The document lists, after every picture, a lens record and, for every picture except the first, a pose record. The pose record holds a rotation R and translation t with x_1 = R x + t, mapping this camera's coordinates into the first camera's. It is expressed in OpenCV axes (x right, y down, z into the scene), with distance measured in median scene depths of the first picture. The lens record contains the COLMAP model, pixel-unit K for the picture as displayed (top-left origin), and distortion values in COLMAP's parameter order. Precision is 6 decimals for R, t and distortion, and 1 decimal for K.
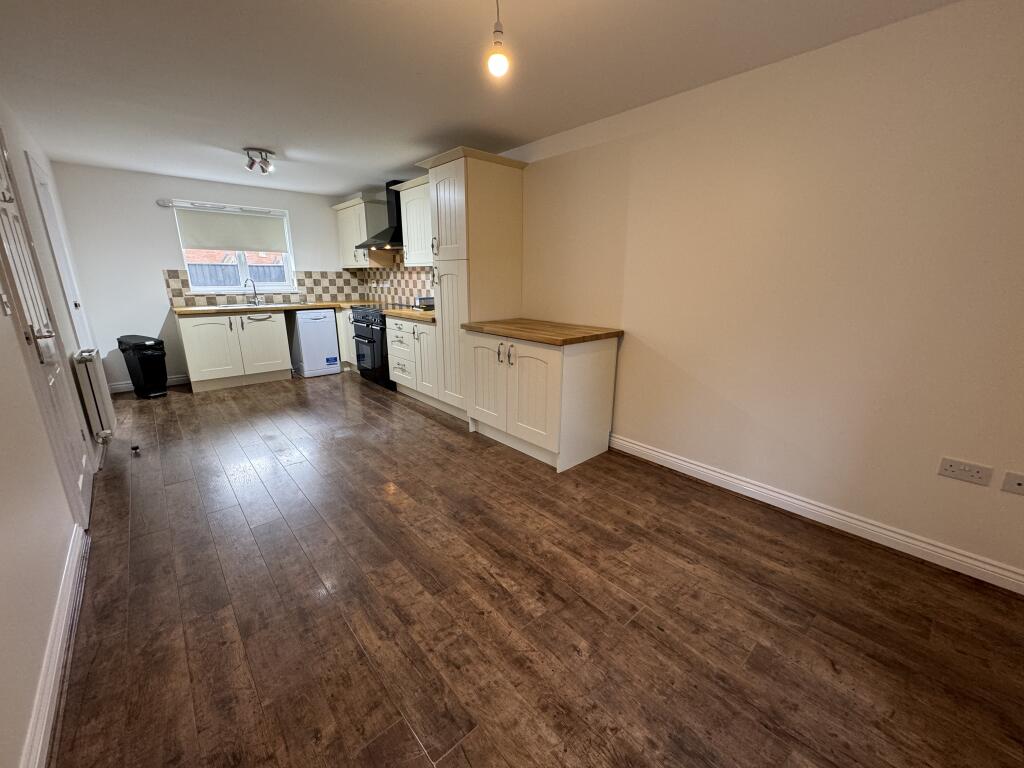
lens RADIAL K [[407.5, 0, 512.0], [0, 407.5, 384.0], [0, 0, 1]] dist [-0.002193, -0.000447]
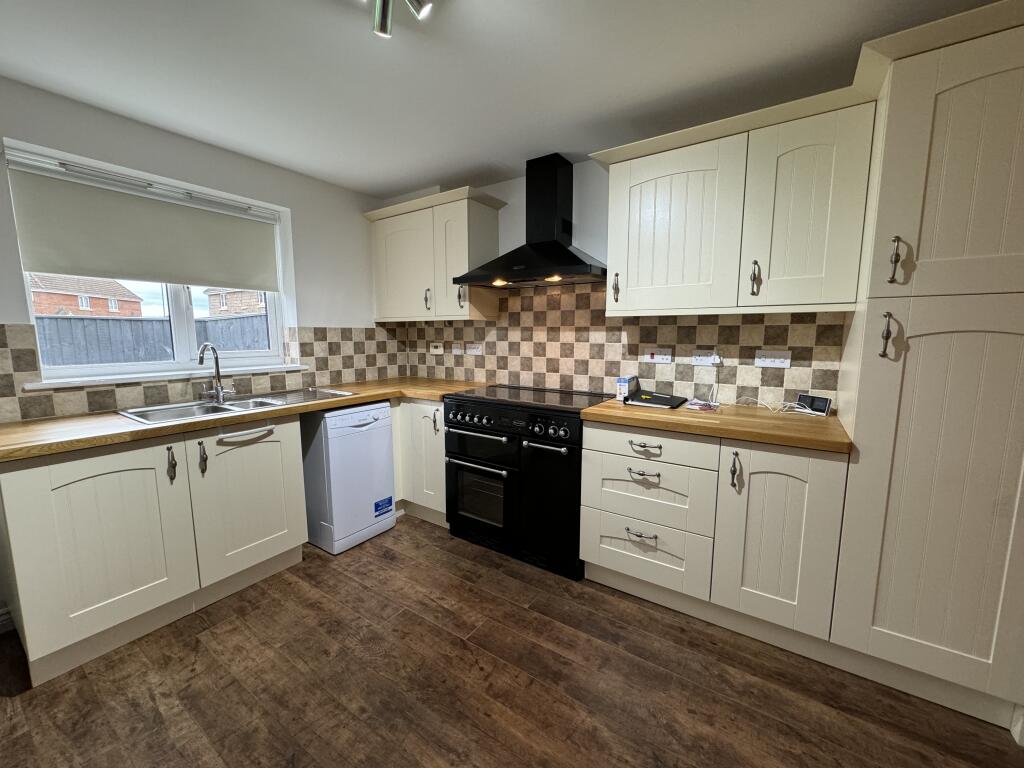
lens RADIAL K [[407.5, 0, 512.0], [0, 407.5, 384.0], [0, 0, 1]] dist [-0.002193, -0.000447]
pose [[0.969753, -0.036975, 0.241271, -0.423160], [0.068701, 0.989846, -0.124439, -0.136077], [-0.234220, 0.137251, 0.962446, 0.495965]]
